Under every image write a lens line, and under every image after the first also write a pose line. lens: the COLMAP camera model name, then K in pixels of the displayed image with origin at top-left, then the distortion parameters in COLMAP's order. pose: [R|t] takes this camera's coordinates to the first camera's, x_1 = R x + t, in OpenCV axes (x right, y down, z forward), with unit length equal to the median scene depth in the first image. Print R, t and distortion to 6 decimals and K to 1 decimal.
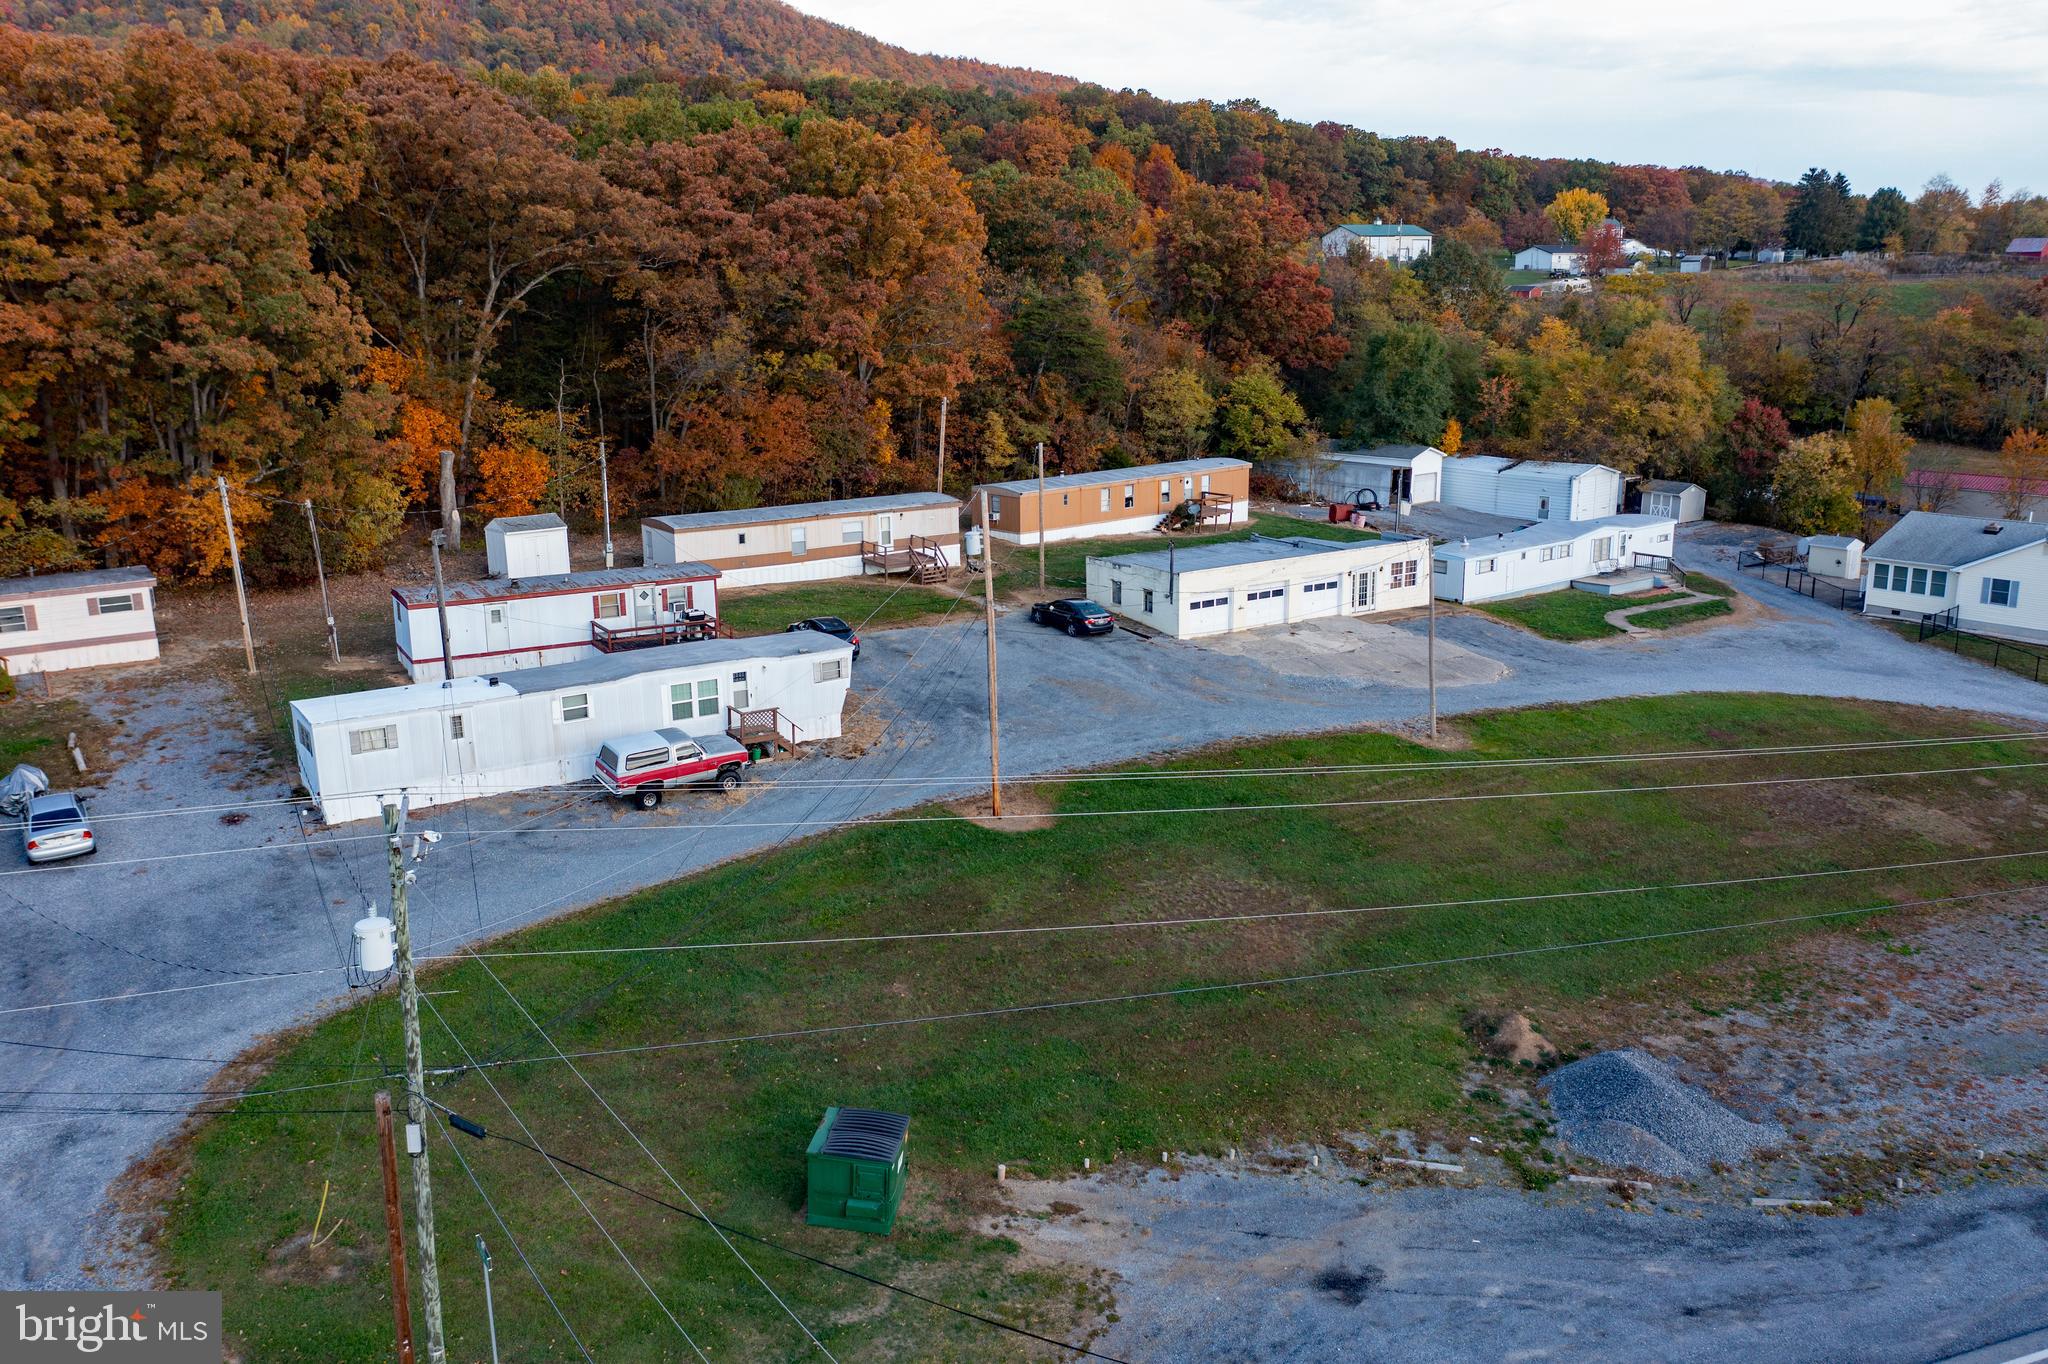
lens RADIAL K [[1610.9, 0, 1025.3], [0, 1610.9, 681.3], [0, 0, 1]] dist [-0.016132, 0.008427]
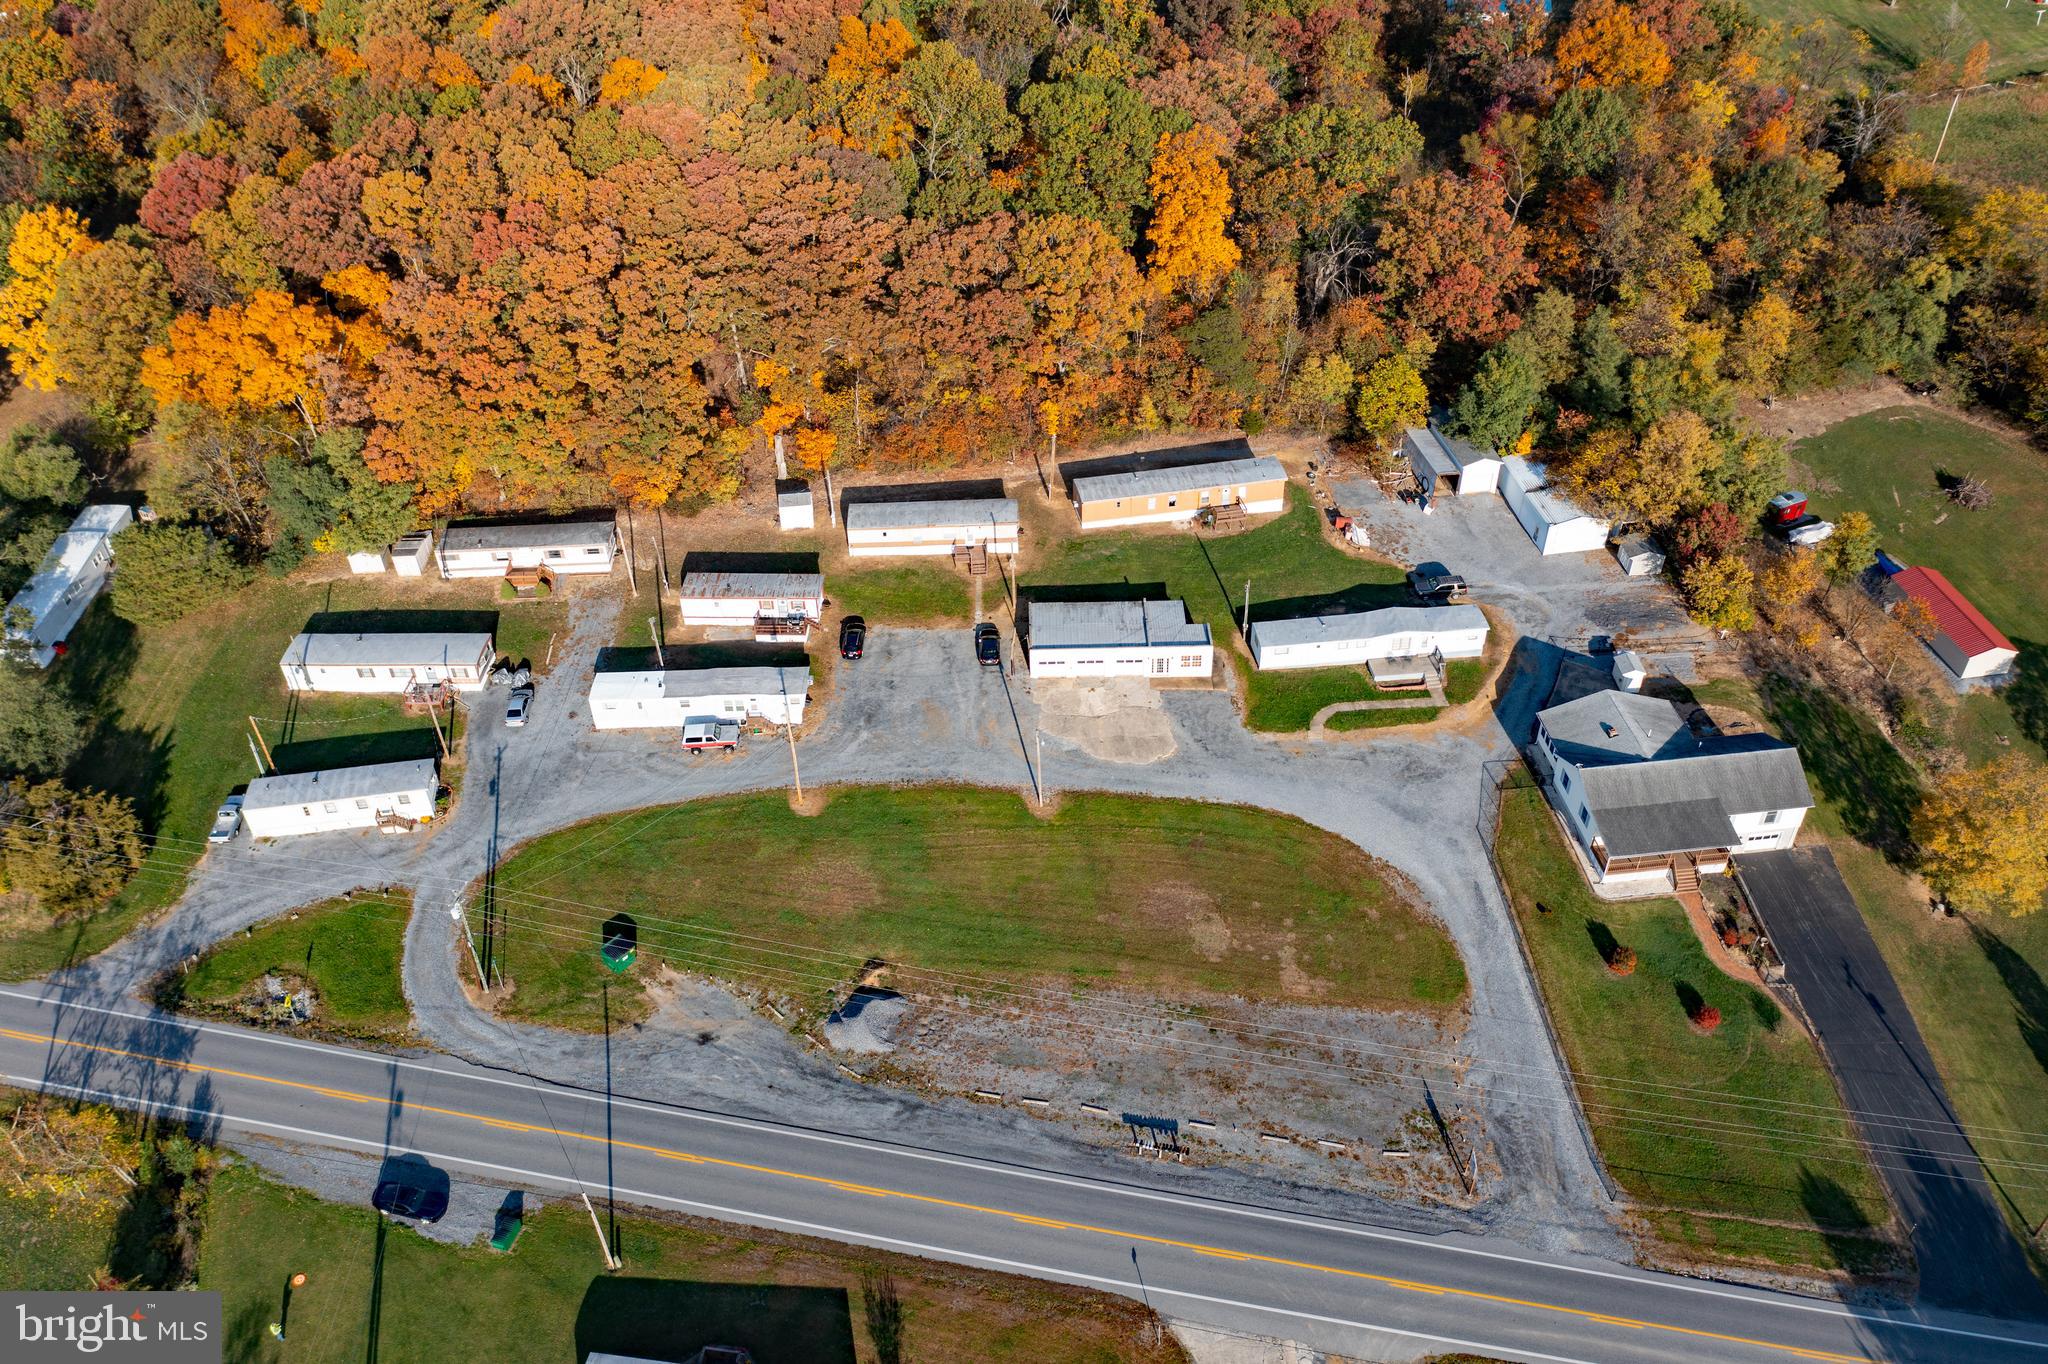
lens RADIAL K [[1619.2, 0, 1023.0], [0, 1619.2, 670.5], [0, 0, 1]] dist [-0.013369, 0.007847]
pose [[0.844407, 0.329779, -0.422165, 0.813817], [-0.114096, 0.880690, 0.459747, -0.832094], [0.523411, -0.340046, 0.781287, -0.471050]]
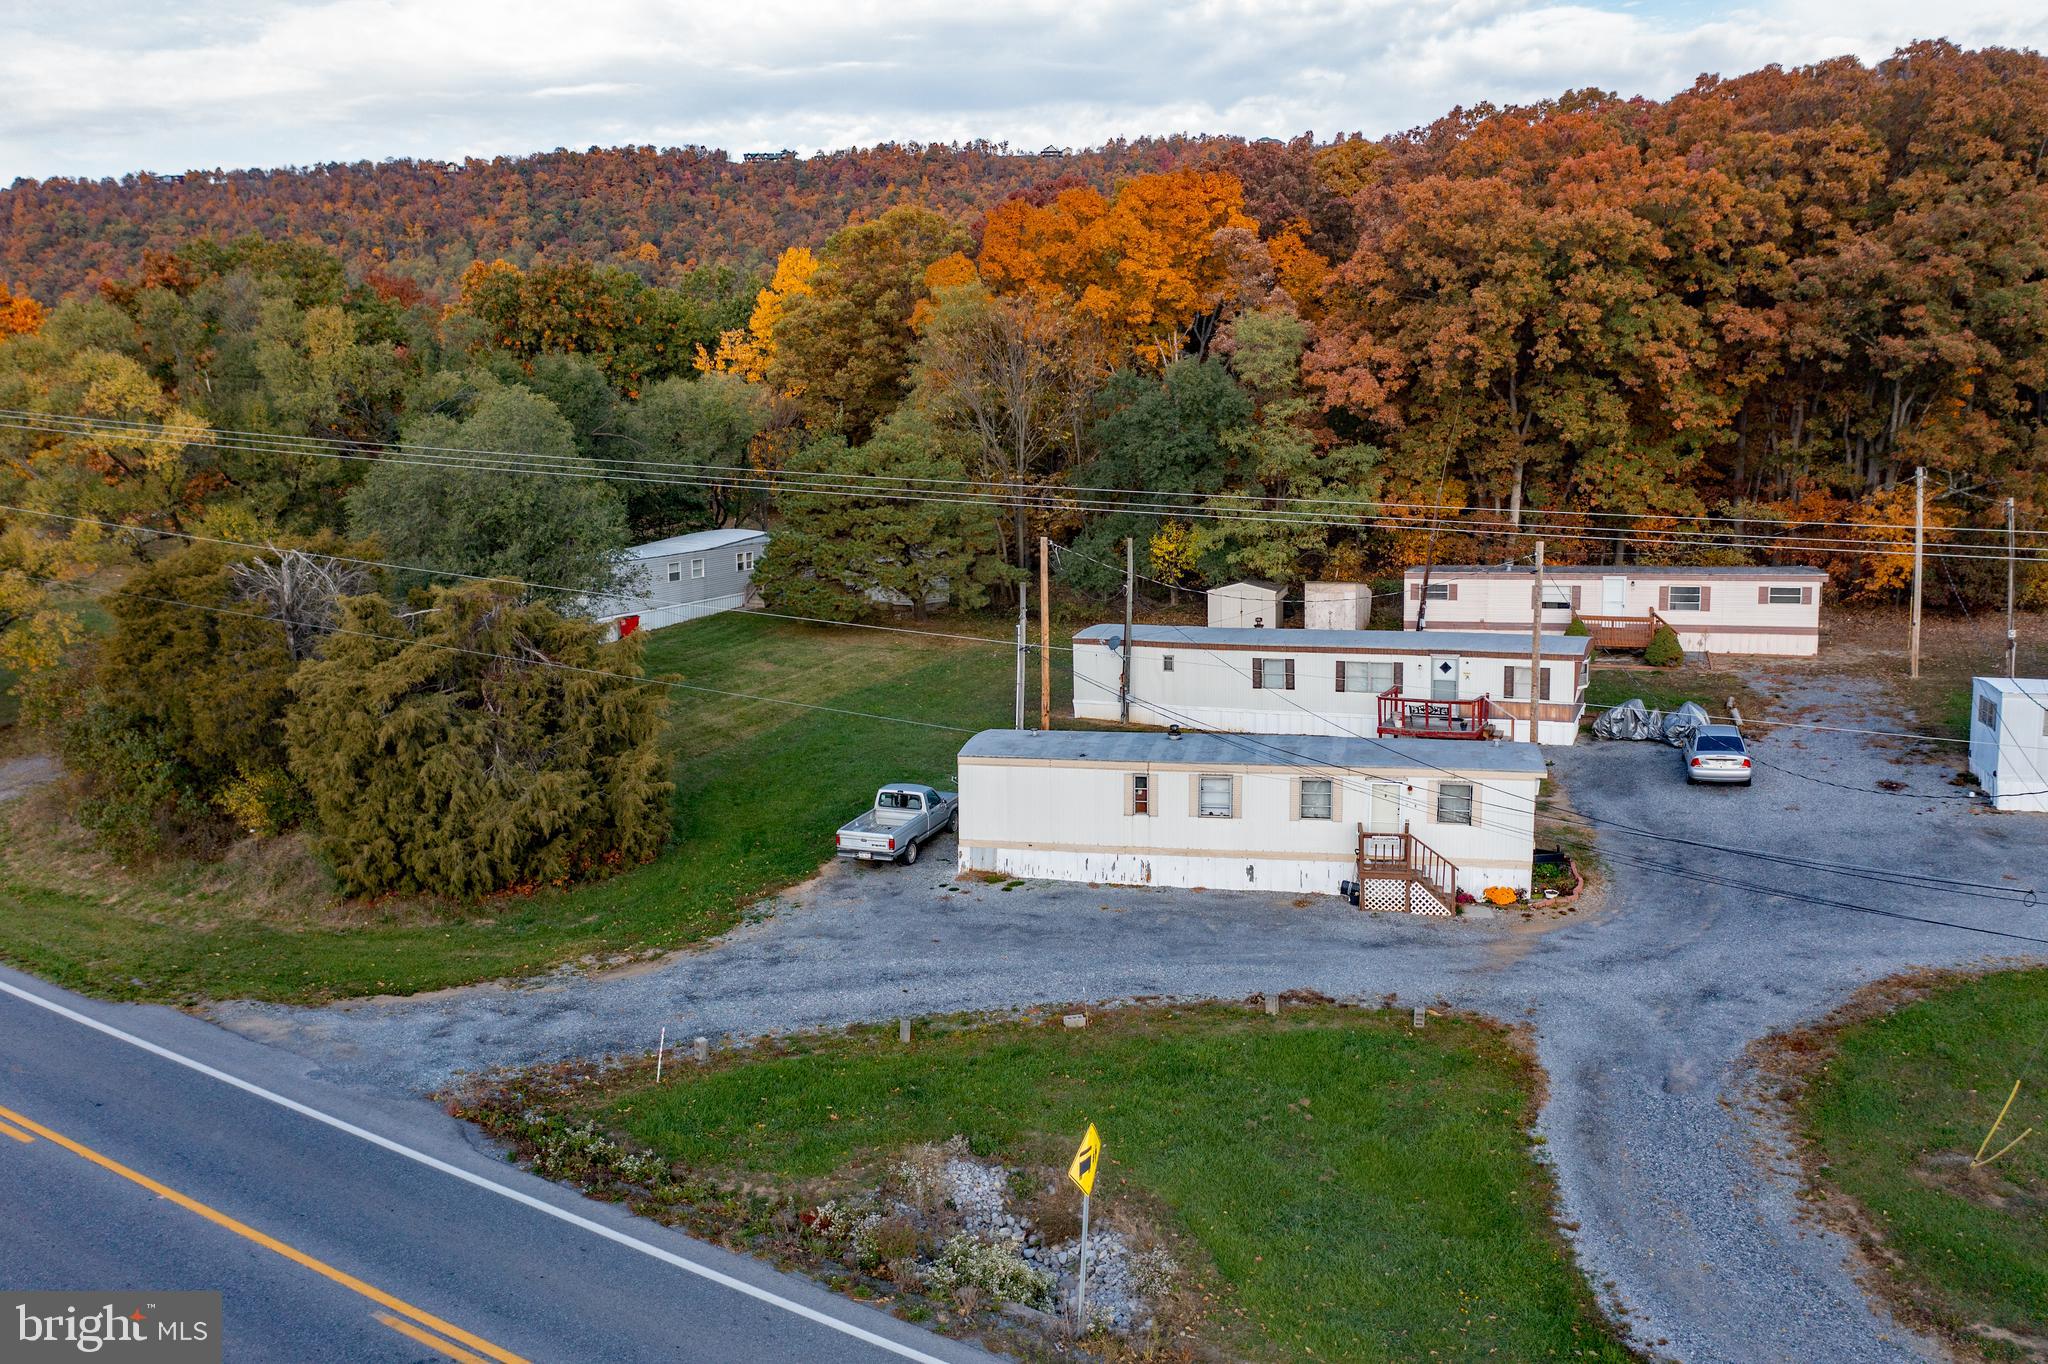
lens RADIAL K [[1616.6, 0, 1022.9], [0, 1616.6, 676.1], [0, 0, 1]] dist [-0.018193, 0.002479]
pose [[0.598200, 0.114851, -0.793074, -0.036873], [-0.188597, 0.982055, -0.000037, 0.071140], [0.778837, 0.149594, 0.609126, 0.016999]]
